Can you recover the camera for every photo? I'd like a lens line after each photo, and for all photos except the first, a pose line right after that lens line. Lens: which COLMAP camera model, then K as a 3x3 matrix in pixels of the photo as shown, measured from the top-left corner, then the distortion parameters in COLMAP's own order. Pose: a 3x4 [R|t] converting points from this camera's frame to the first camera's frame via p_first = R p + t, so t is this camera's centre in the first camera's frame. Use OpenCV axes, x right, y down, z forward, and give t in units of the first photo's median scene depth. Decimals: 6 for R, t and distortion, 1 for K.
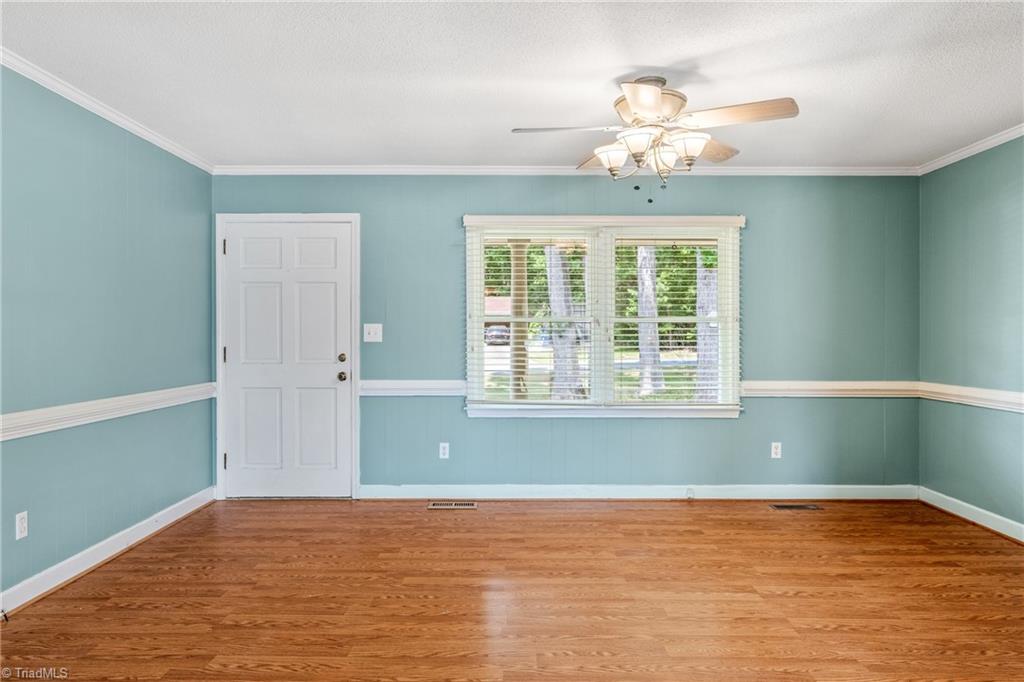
lens RADIAL K [[690.3, 0, 510.6], [0, 690.3, 336.6], [0, 0, 1]] dist [0.000080, 0.000002]
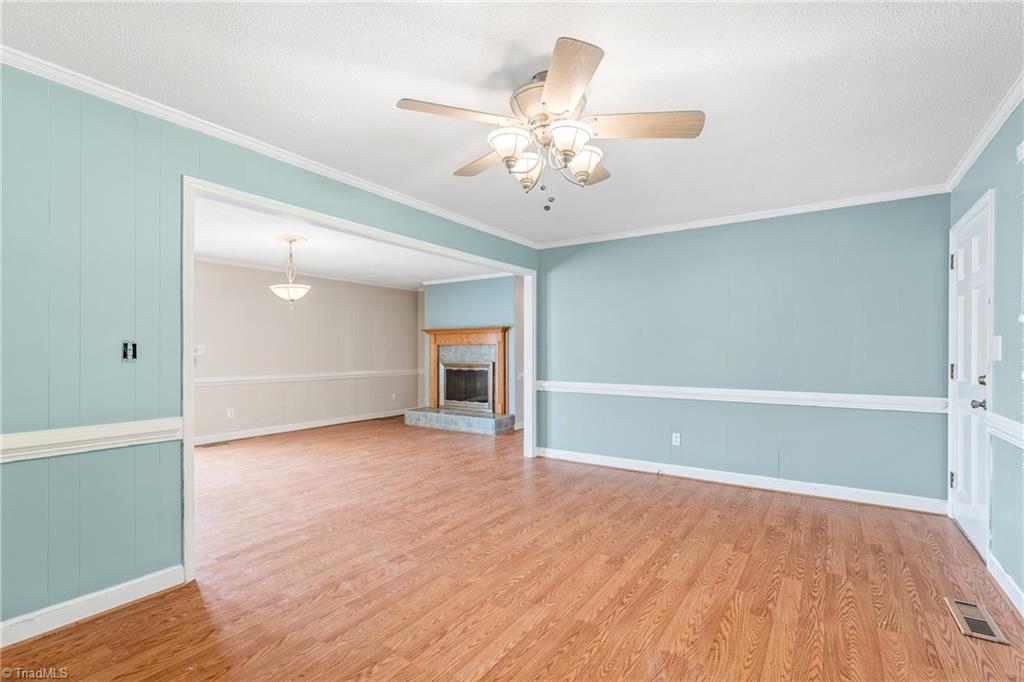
lens RADIAL K [[469.3, 0, 517.4], [0, 469.3, 354.3], [0, 0, 1]] dist [0.003447, 0.000572]
pose [[-0.545723, 0.004290, -0.837955, 0.684764], [-0.002510, 0.999974, 0.006755, -0.002529], [0.837962, 0.005790, -0.545698, 1.184110]]
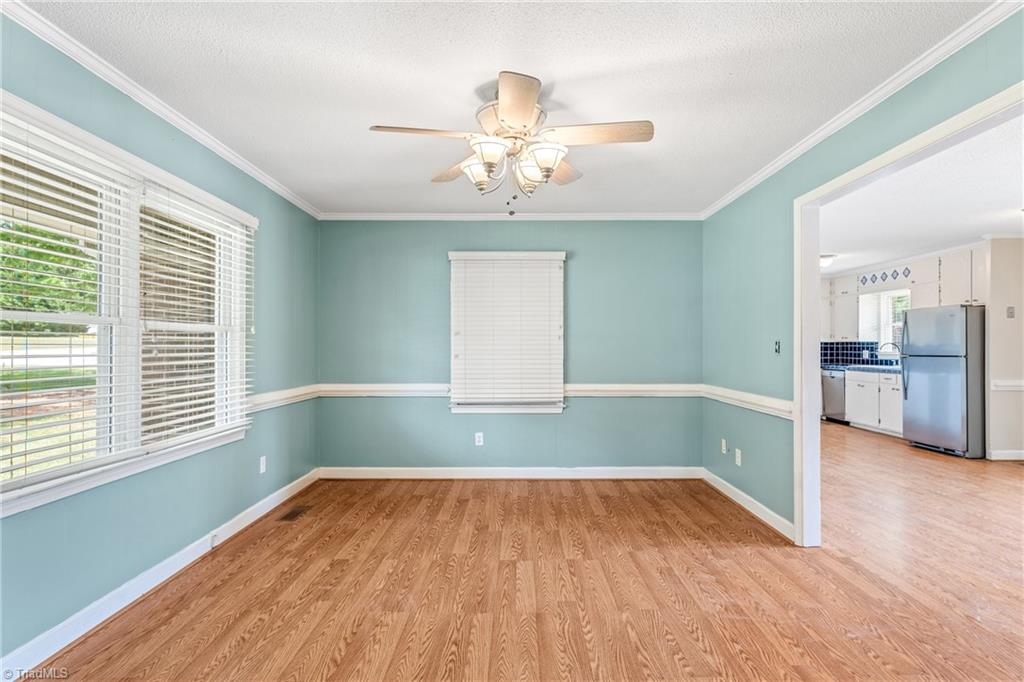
lens RADIAL K [[525.5, 0, 515.6], [0, 525.5, 341.0], [0, 0, 1]] dist [0.003719, -0.000758]
pose [[-0.009240, 0.011947, 0.999886, -0.505566], [0.001143, 0.999928, -0.011937, -0.001480], [-0.999957, 0.001033, -0.009253, 0.900907]]
